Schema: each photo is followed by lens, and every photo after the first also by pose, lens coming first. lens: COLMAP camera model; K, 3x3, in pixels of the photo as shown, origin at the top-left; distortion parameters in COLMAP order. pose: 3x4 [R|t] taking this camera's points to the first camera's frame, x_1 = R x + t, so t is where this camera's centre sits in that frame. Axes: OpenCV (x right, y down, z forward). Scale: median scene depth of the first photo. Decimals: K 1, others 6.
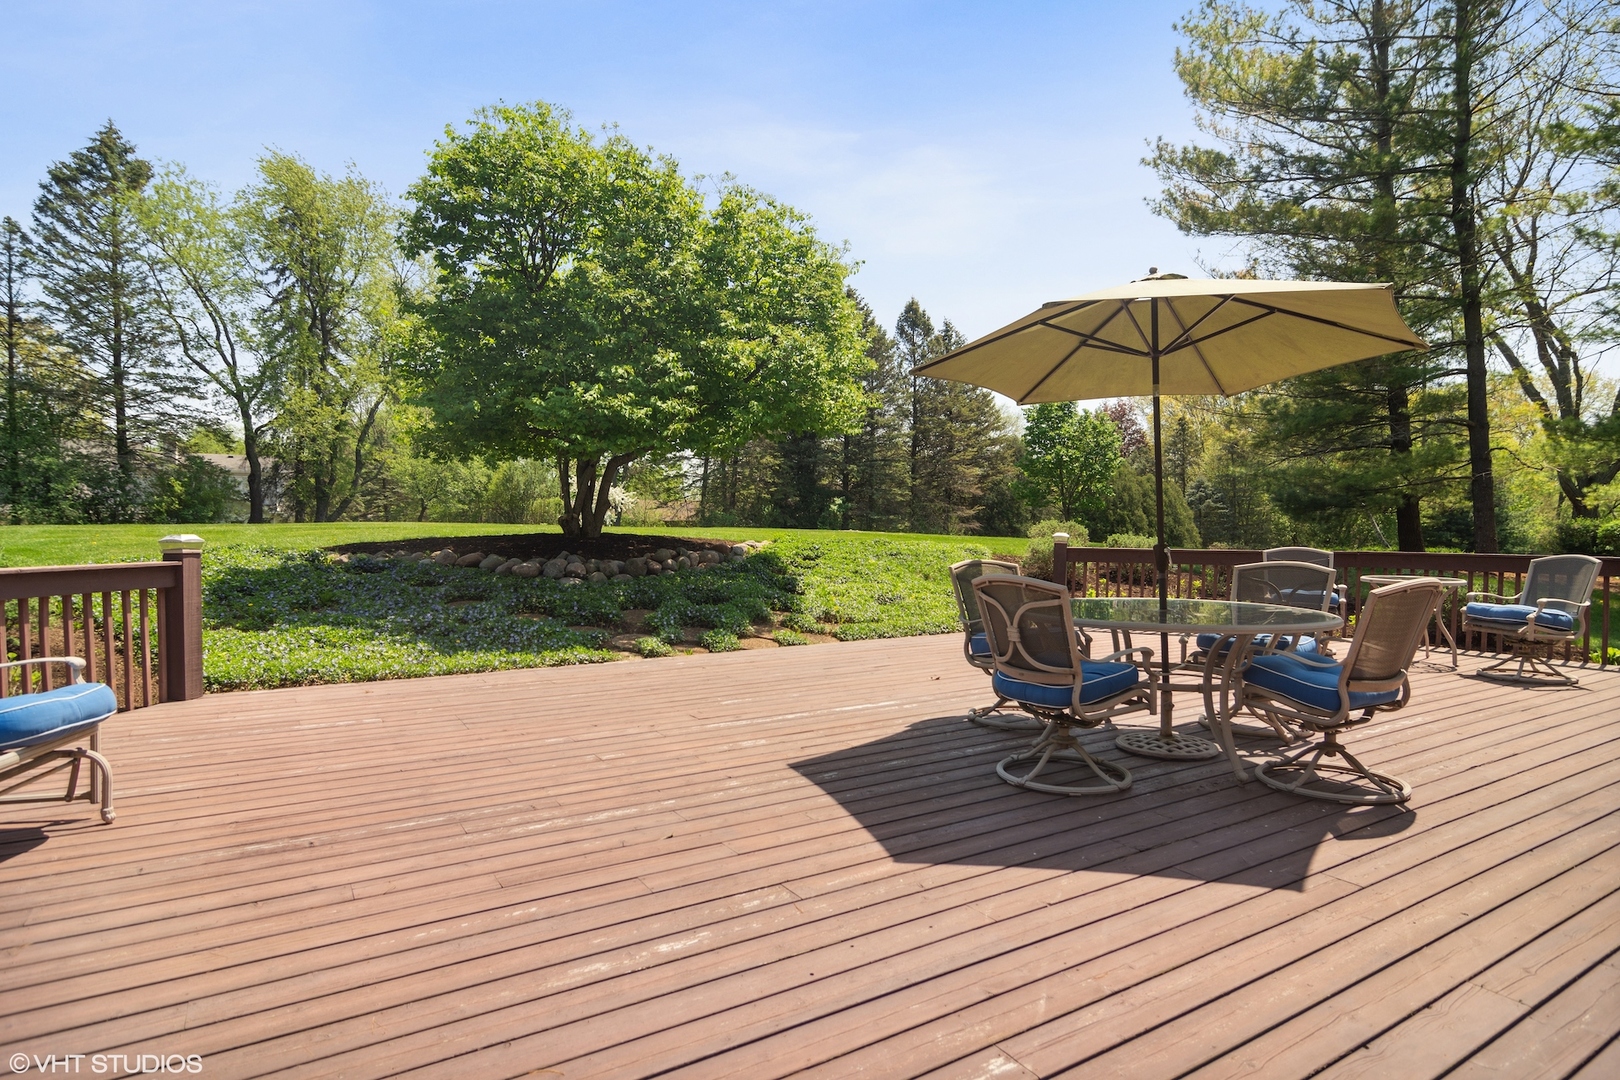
lens RADIAL K [[886.5, 0, 815.4], [0, 886.5, 547.5], [0, 0, 1]] dist [-0.001201, 0.004057]
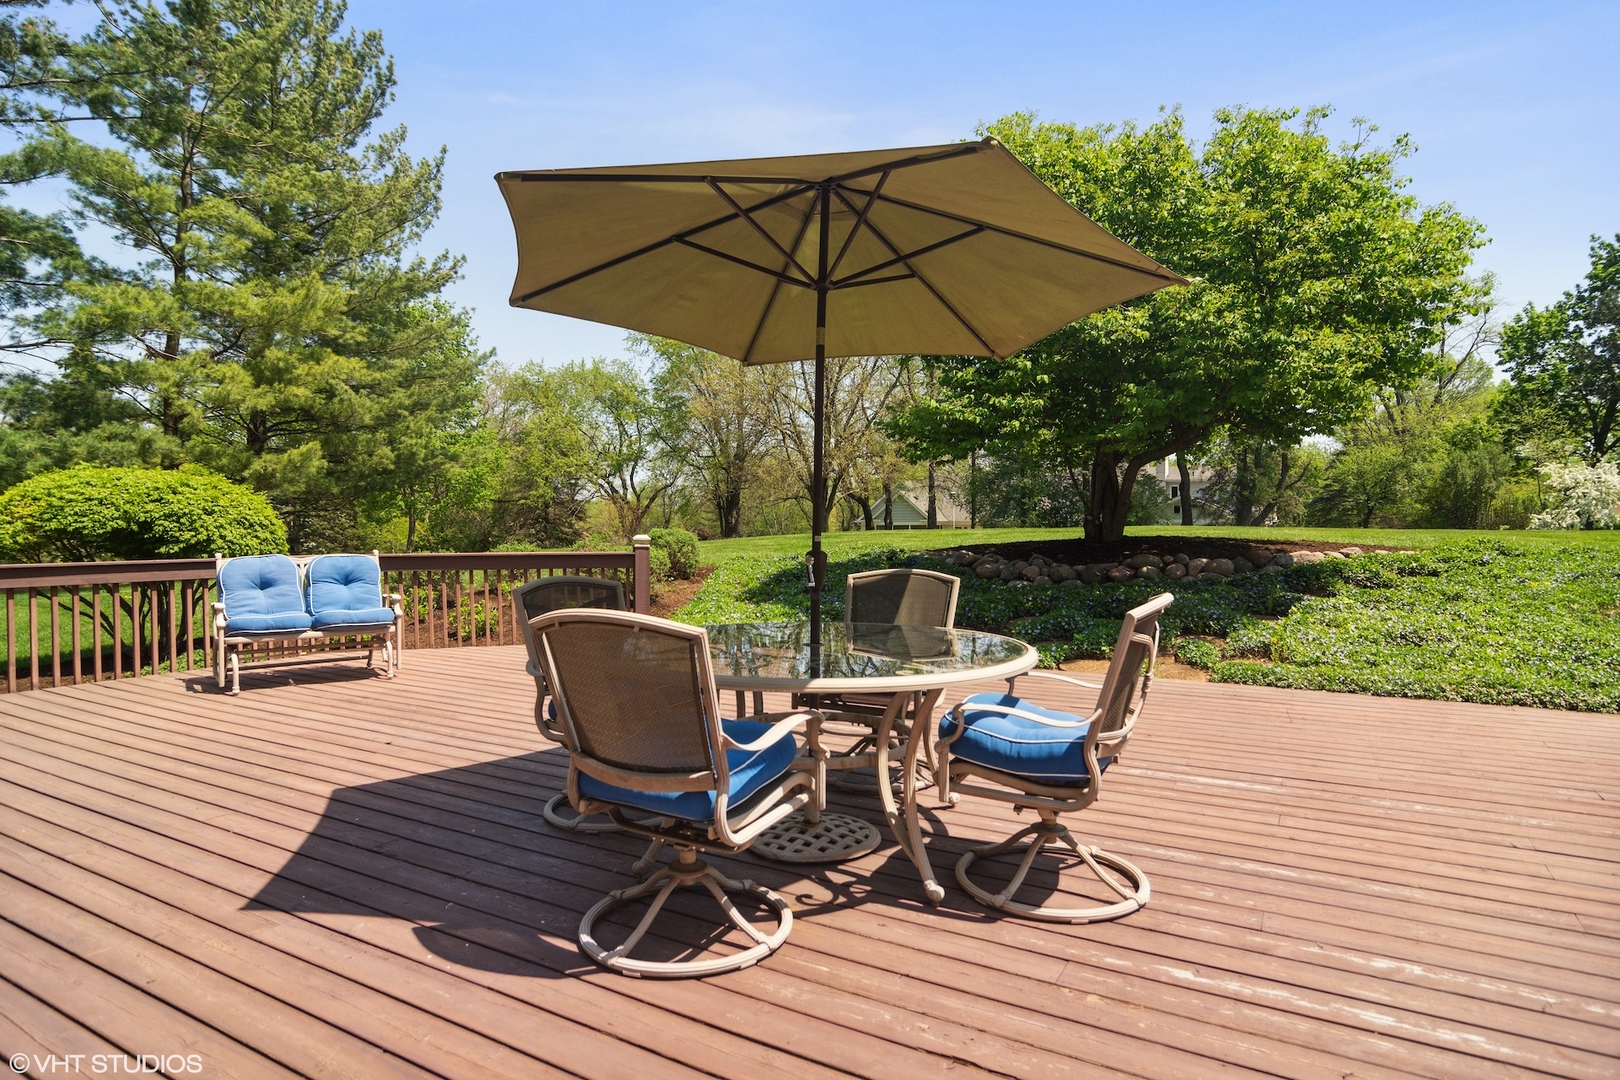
lens RADIAL K [[886.5, 0, 814.6], [0, 886.5, 542.6], [0, 0, 1]] dist [-0.001201, 0.004057]
pose [[0.459595, 0.009135, -0.888082, 1.558013], [-0.016715, 0.999859, 0.001635, -0.018077], [0.887971, 0.014093, 0.459683, 1.024575]]
